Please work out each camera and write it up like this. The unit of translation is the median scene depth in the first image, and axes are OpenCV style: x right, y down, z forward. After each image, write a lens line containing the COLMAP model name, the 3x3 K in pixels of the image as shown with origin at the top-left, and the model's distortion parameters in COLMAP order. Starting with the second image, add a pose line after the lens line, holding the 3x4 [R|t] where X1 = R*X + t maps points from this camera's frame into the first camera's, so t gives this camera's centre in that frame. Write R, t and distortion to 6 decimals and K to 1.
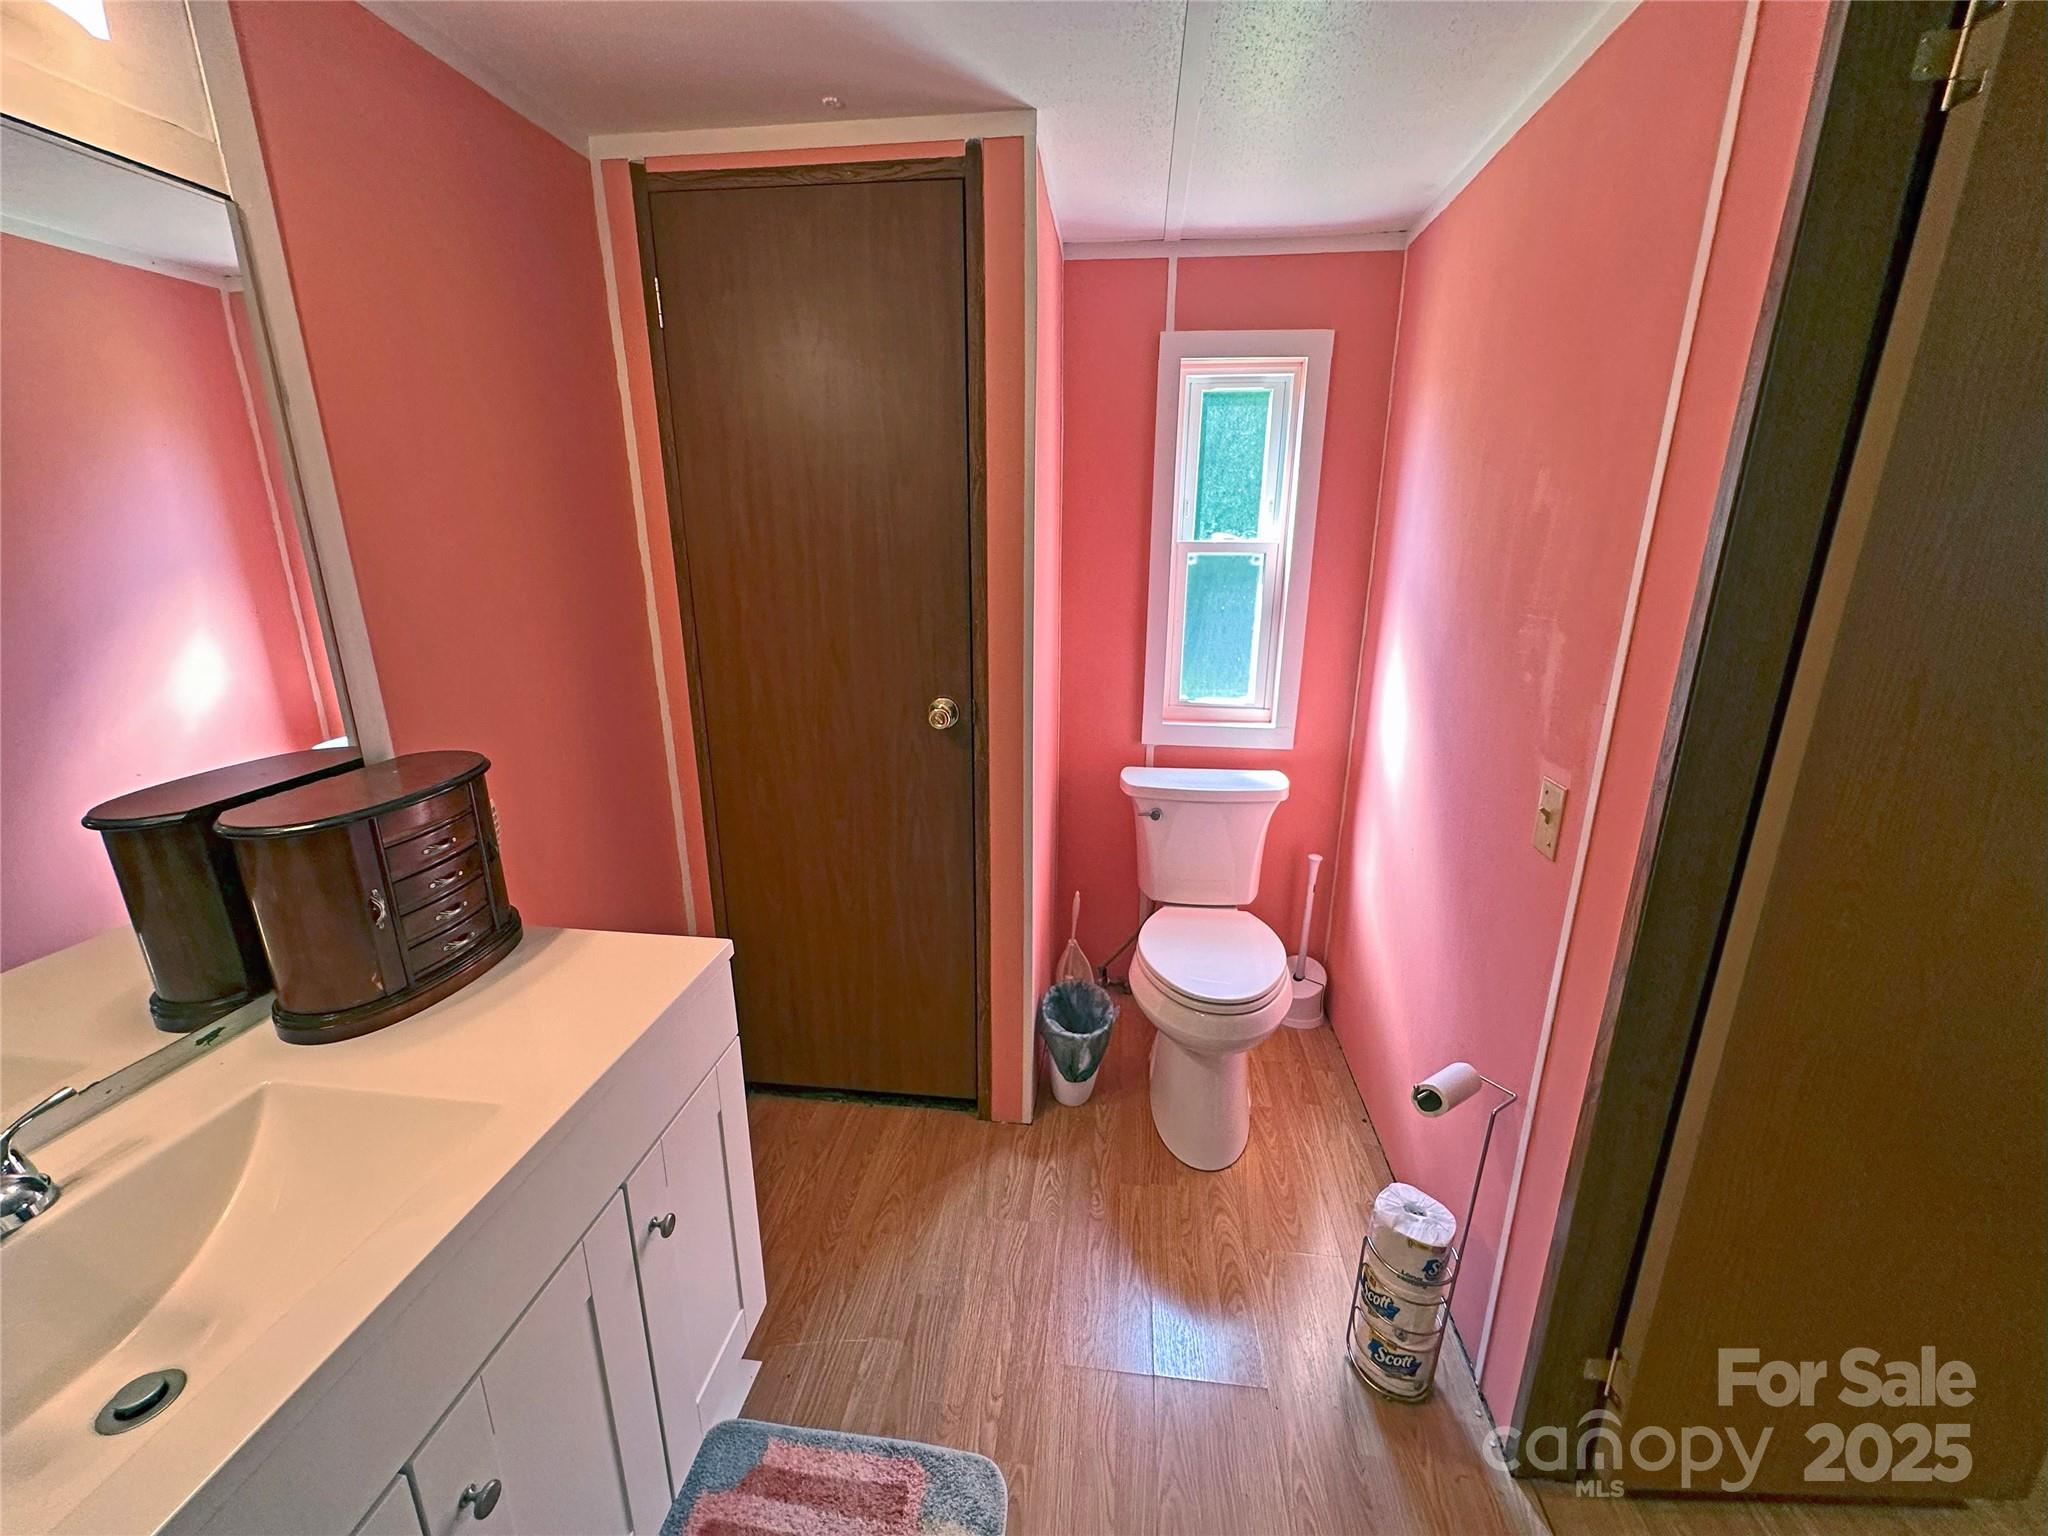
lens RADIAL K [[815.3, 0, 1028.7], [0, 815.3, 767.7], [0, 0, 1]] dist [-0.002431, 0.000376]
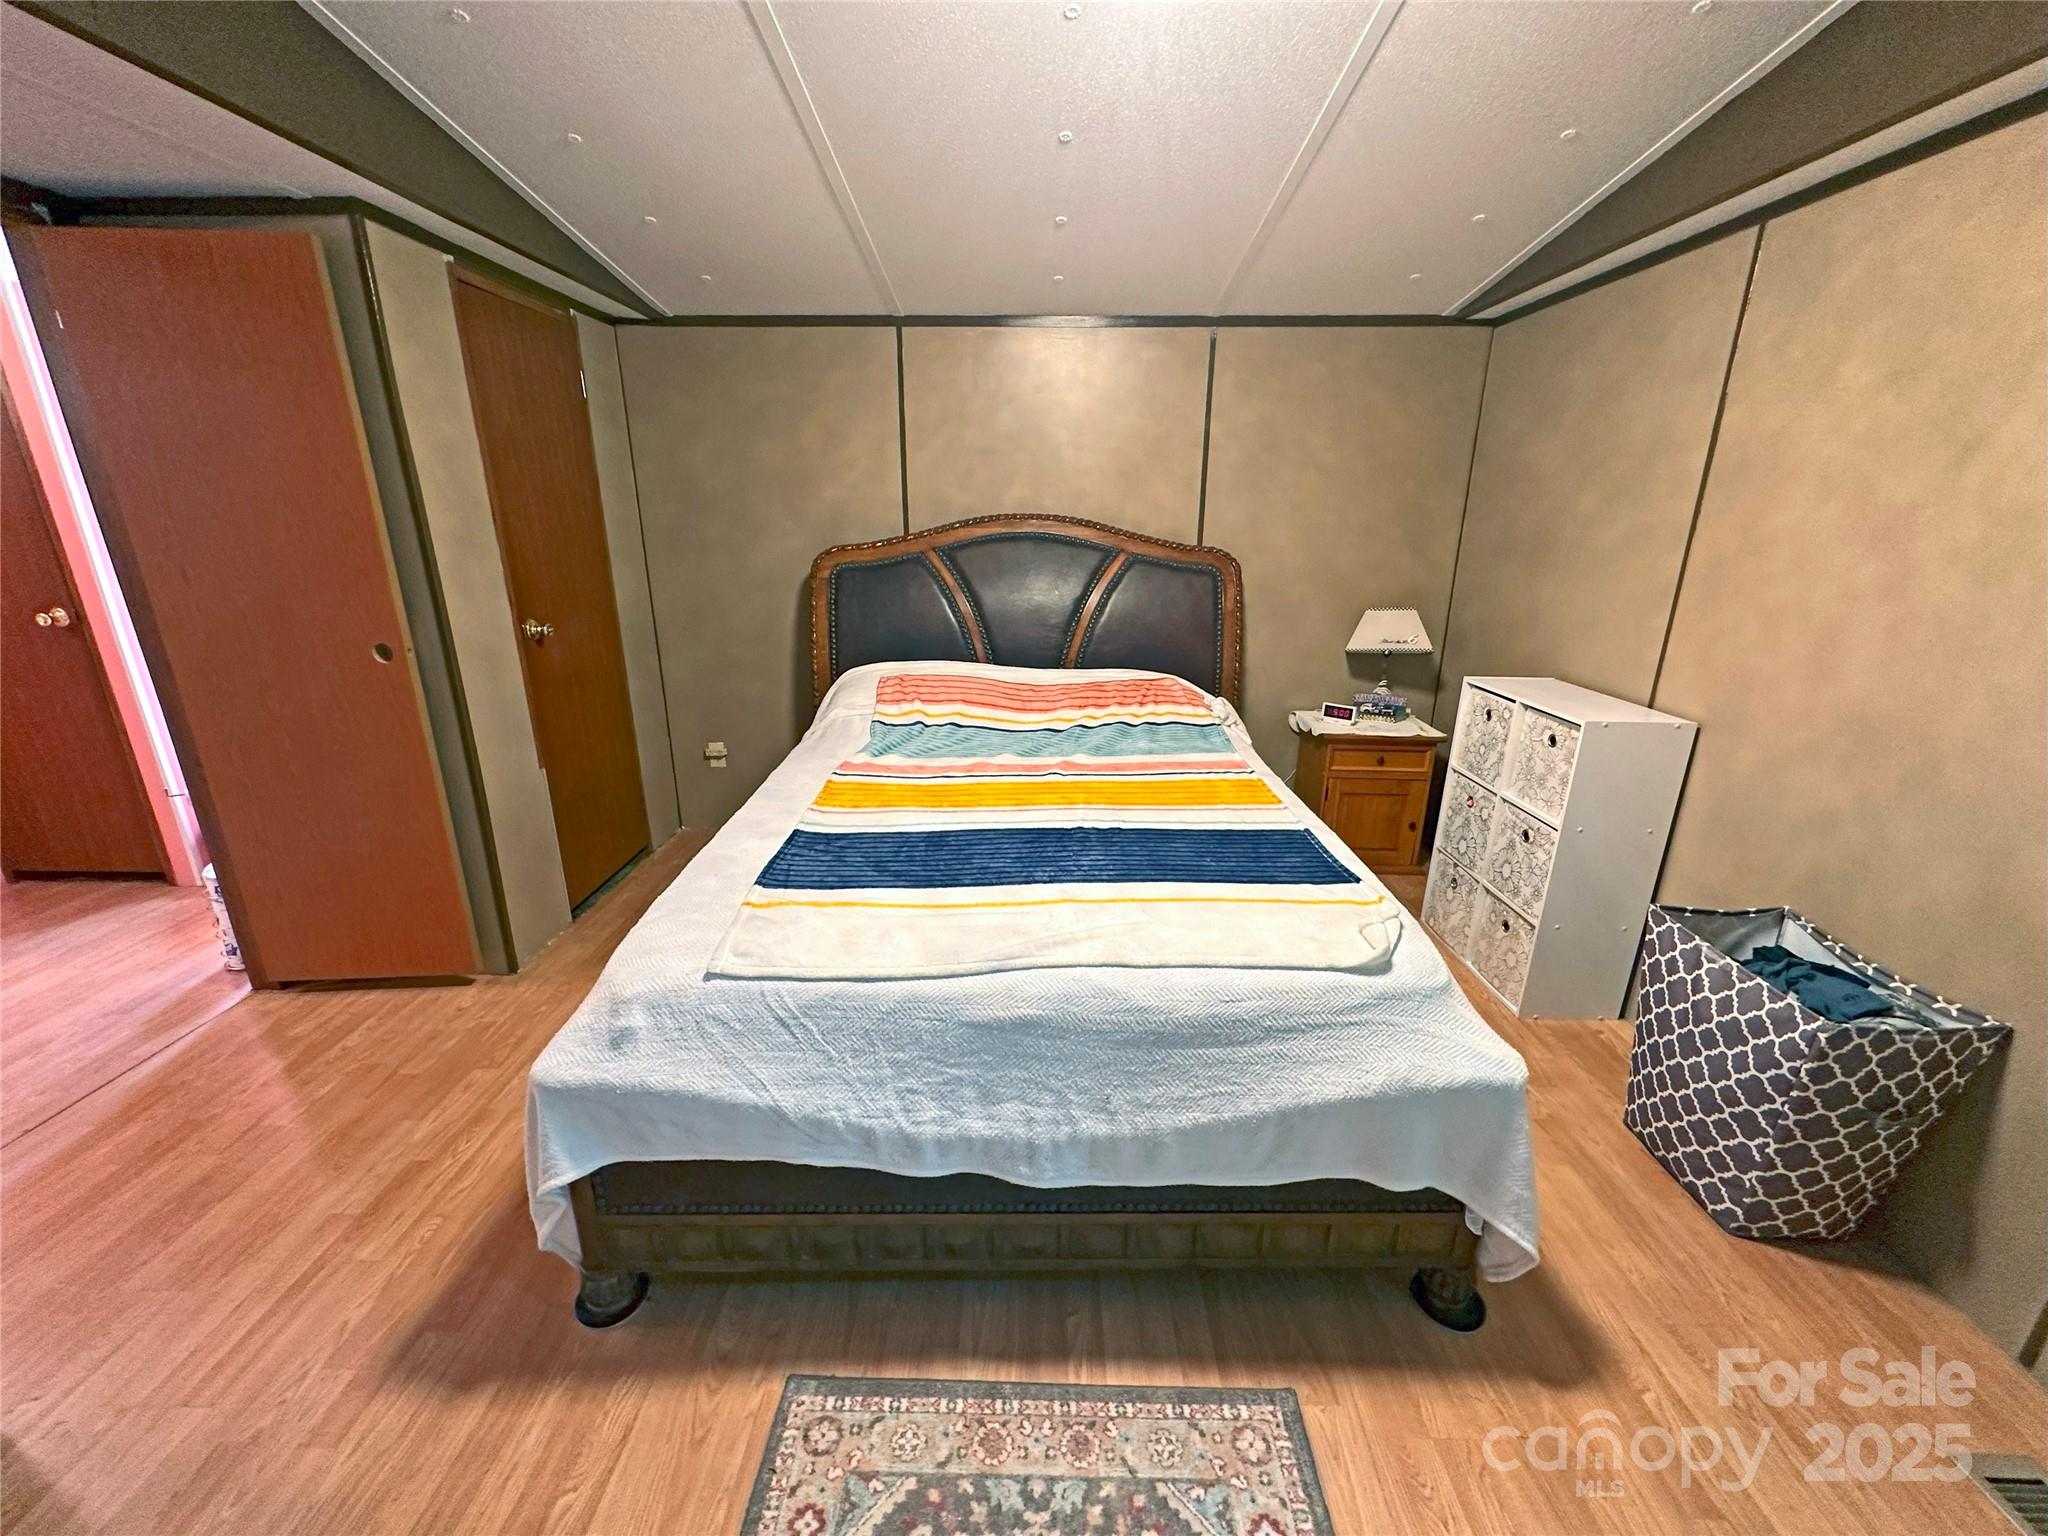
lens RADIAL K [[815.3, 0, 1016.4], [0, 815.3, 762.2], [0, 0, 1]] dist [-0.002431, 0.000376]
pose [[0.995290, -0.029815, 0.092242, 1.895815], [0.027760, 0.999339, 0.023475, 0.274516], [-0.092881, -0.020804, 0.995460, -0.928985]]
